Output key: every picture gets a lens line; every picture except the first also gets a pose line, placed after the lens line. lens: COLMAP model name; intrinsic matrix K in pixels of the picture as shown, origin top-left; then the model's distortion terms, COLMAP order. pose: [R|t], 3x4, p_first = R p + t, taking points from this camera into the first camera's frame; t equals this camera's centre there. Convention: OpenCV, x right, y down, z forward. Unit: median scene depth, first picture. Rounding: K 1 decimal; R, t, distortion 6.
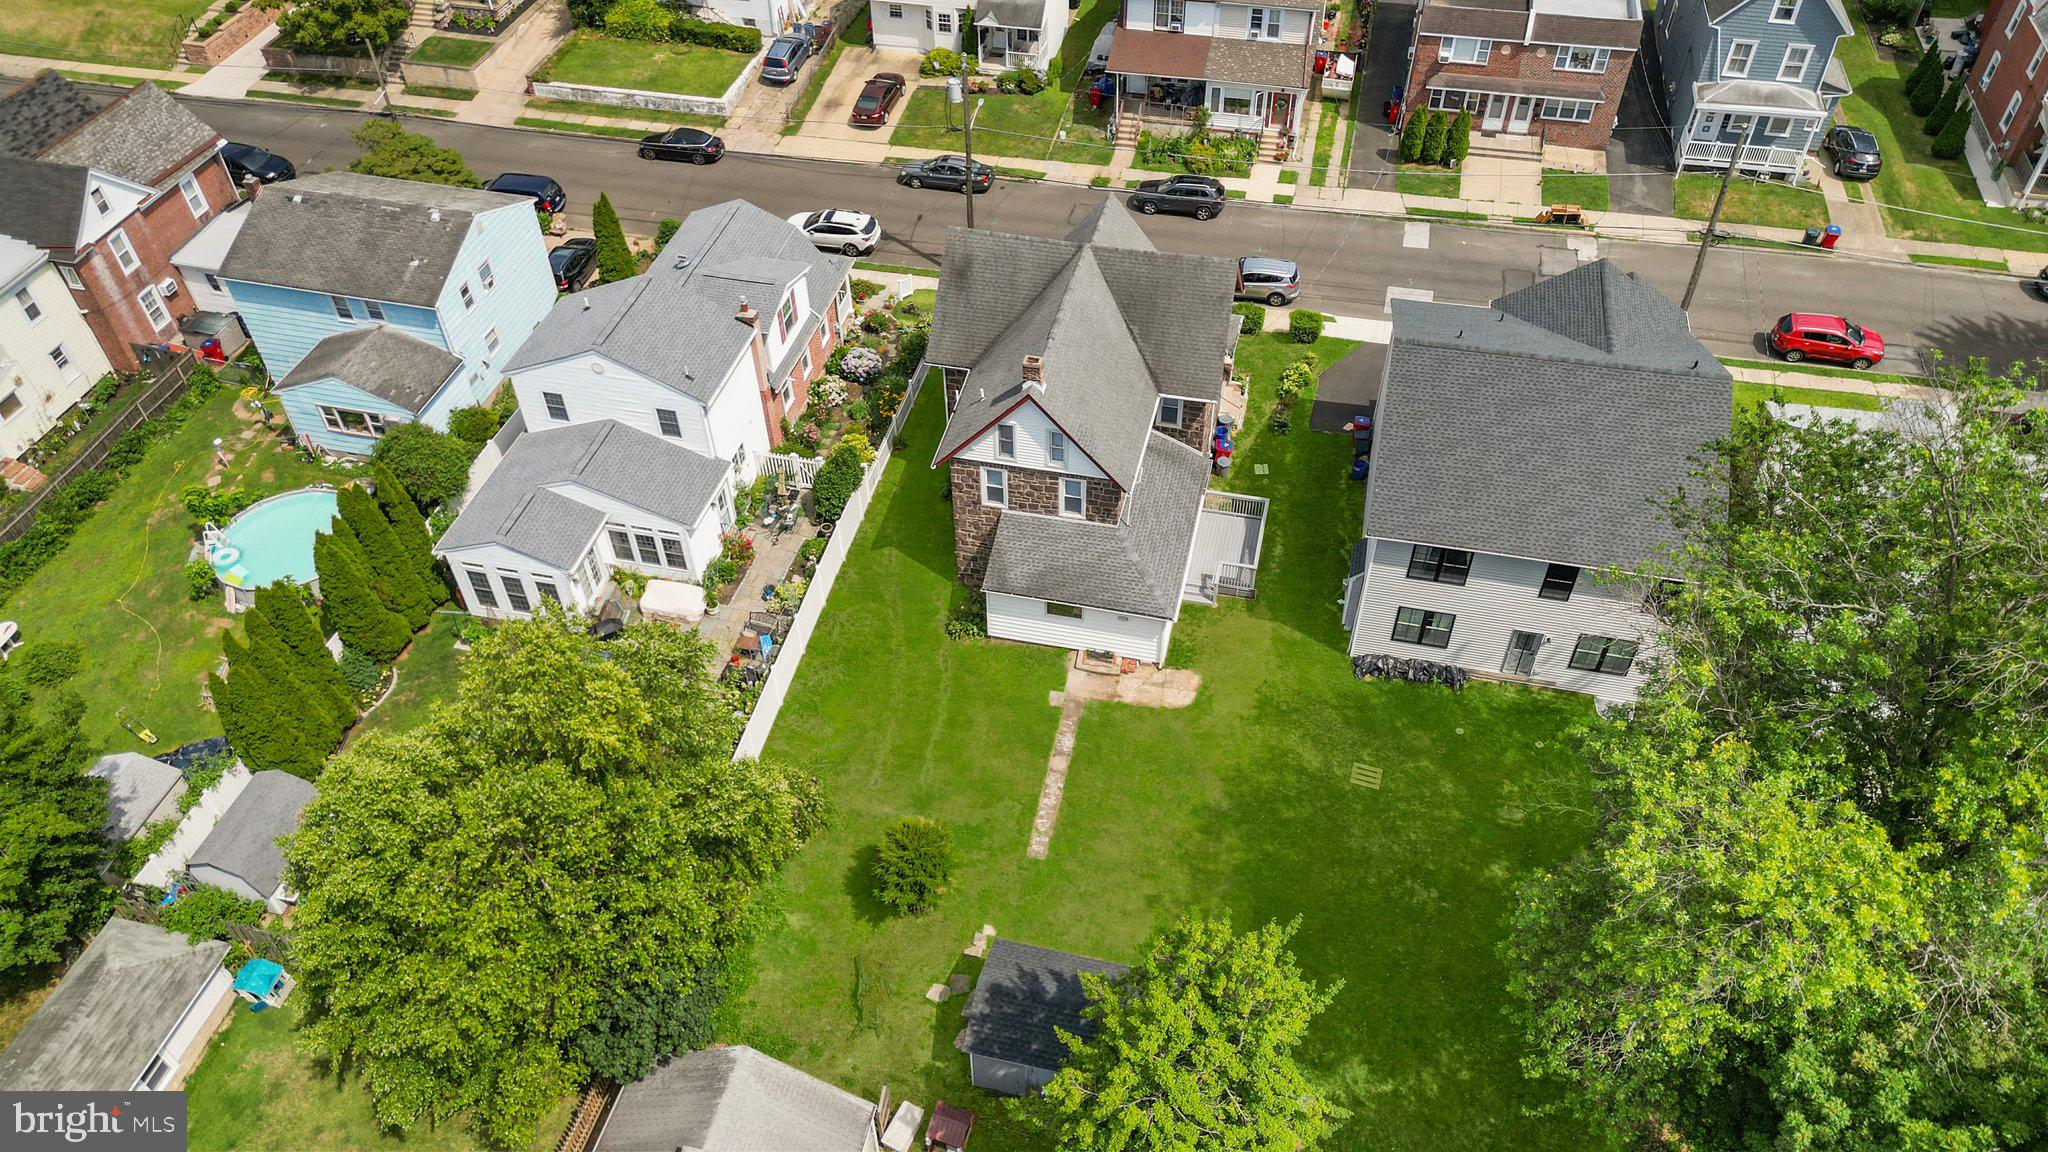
lens RADIAL K [[1486.5, 0, 1021.7], [0, 1486.5, 558.7], [0, 0, 1]] dist [0.064333, -0.069360]
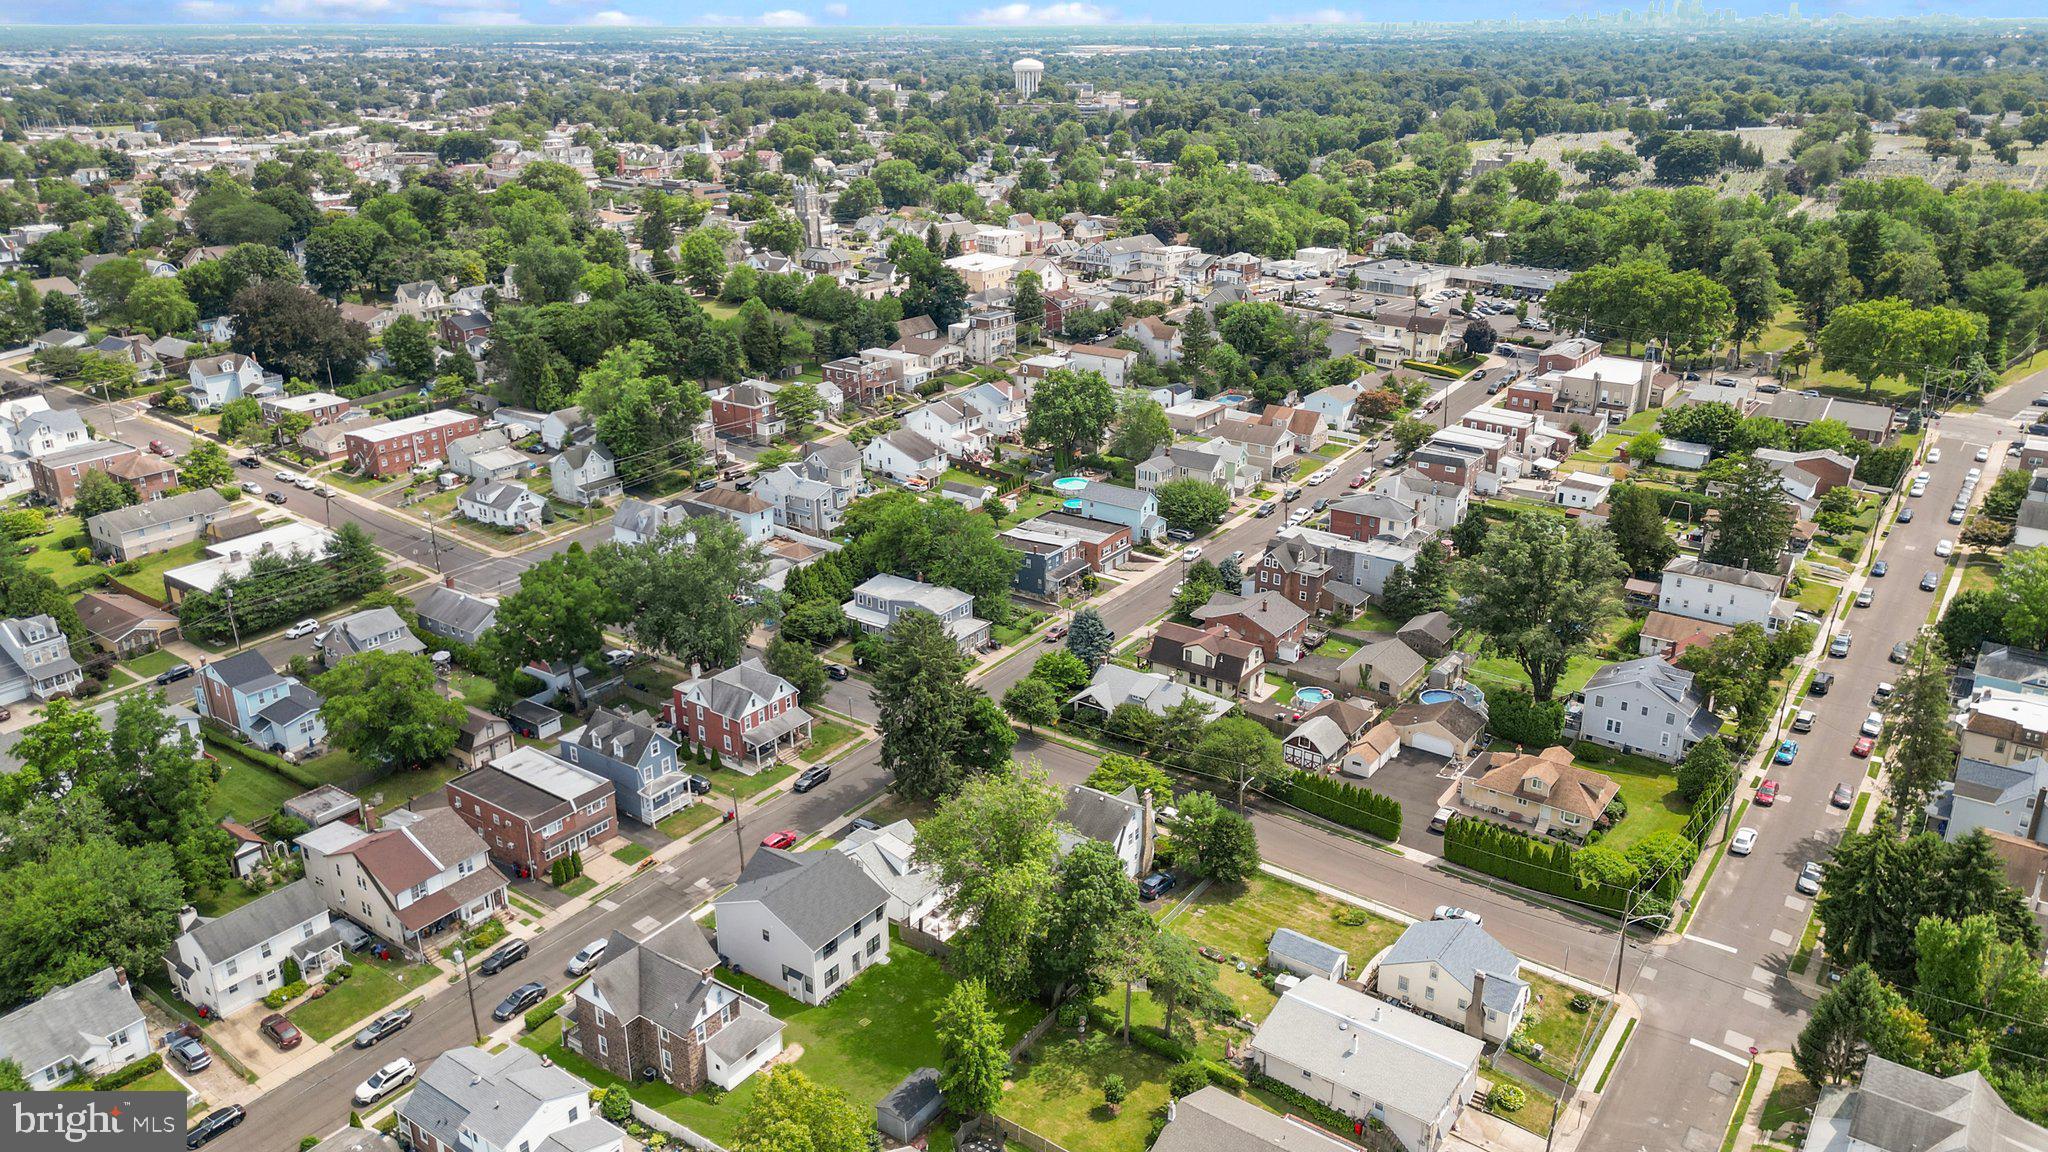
lens RADIAL K [[1486.5, 0, 1032.3], [0, 1486.5, 569.2], [0, 0, 1]] dist [0.064333, -0.069360]
pose [[0.370816, -0.313054, 0.874353, -1.137154], [0.641104, 0.767448, 0.002884, -0.193082], [-0.671923, 0.559482, 0.485282, -0.636978]]
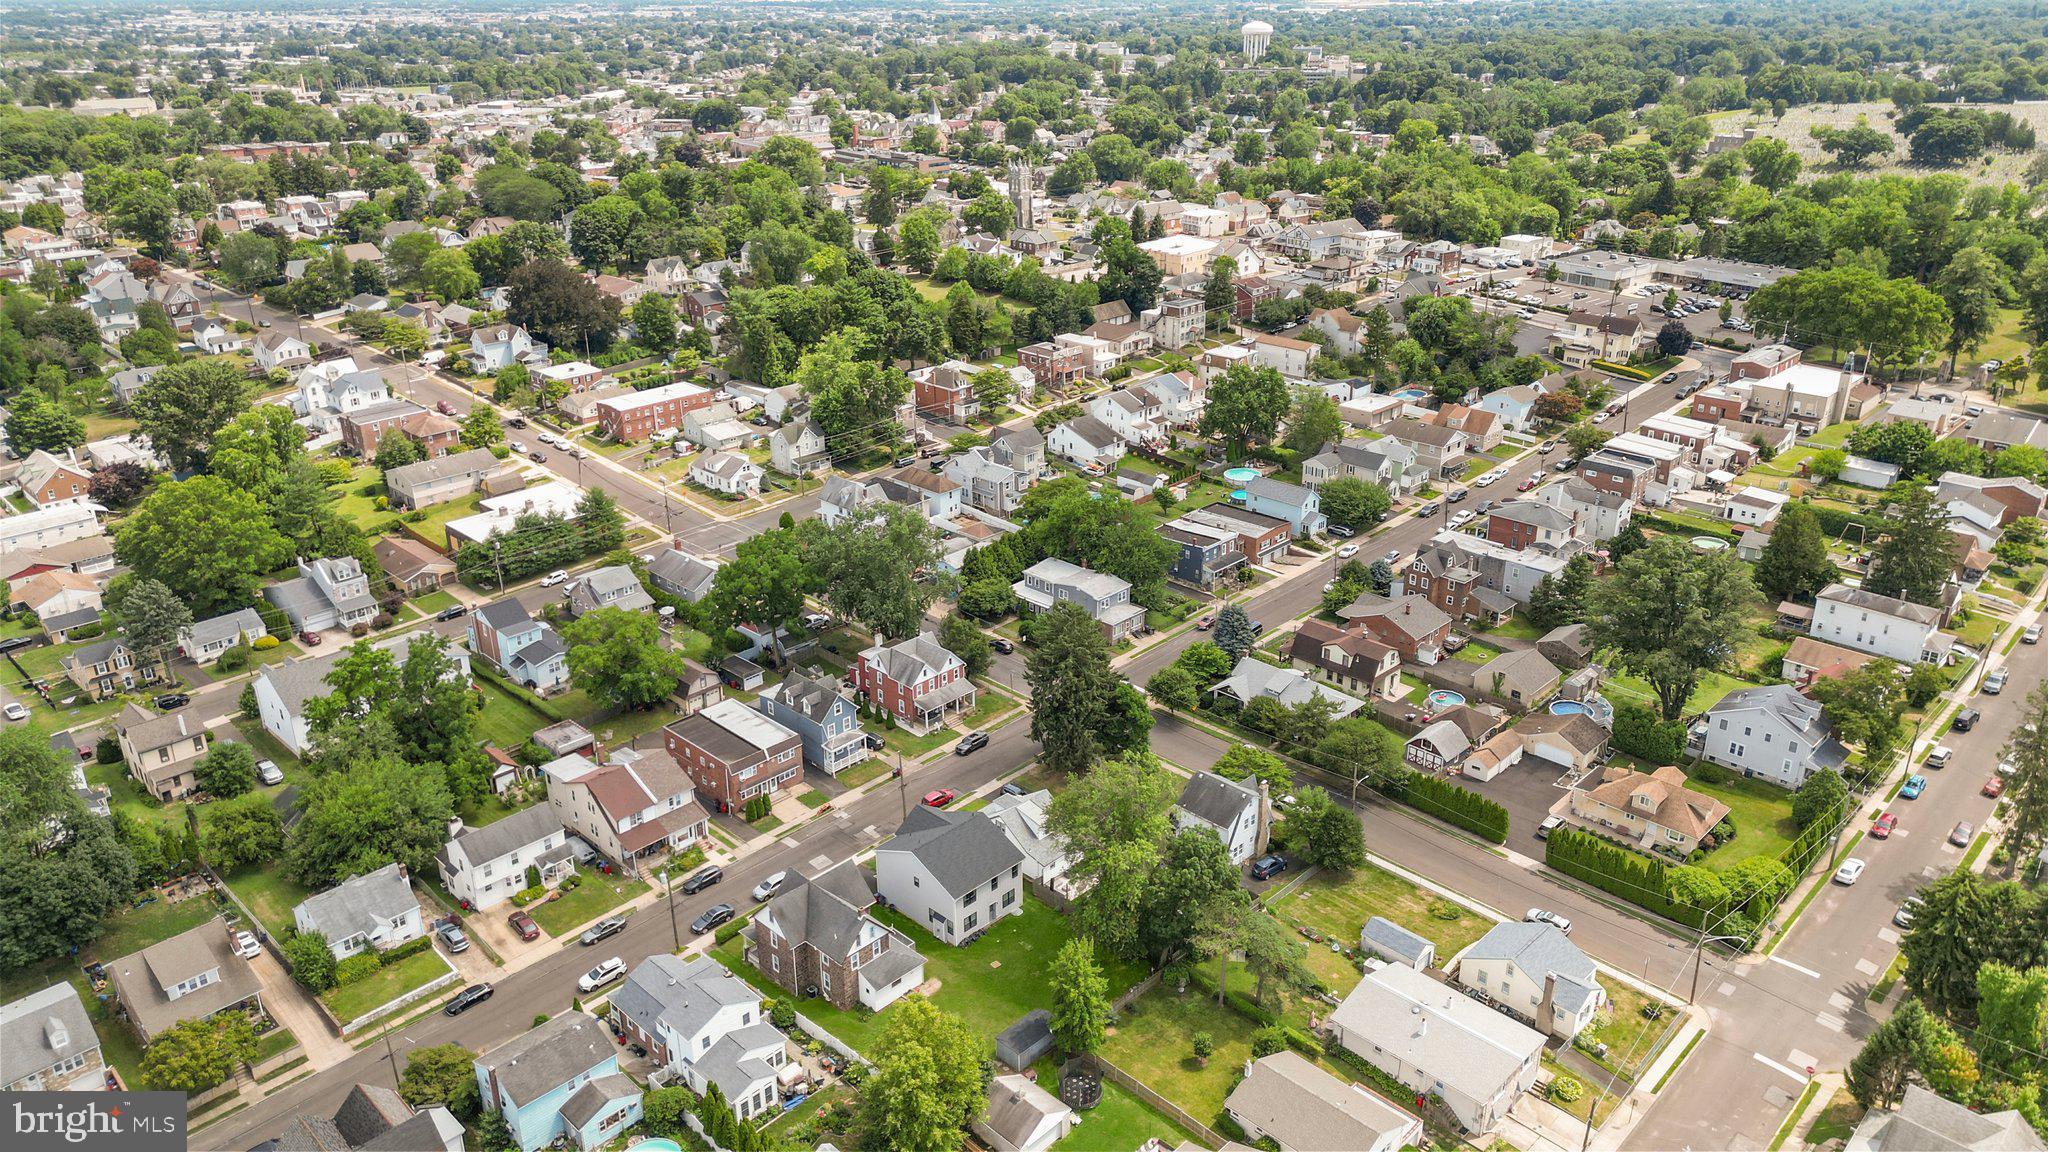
lens RADIAL K [[1486.5, 0, 1025.9], [0, 1486.5, 563.5], [0, 0, 1]] dist [0.064333, -0.069360]
pose [[0.513145, -0.319065, 0.796794, -1.258447], [0.596056, 0.800440, -0.063343, -0.188388], [-0.617575, 0.507438, 0.600922, -0.871667]]
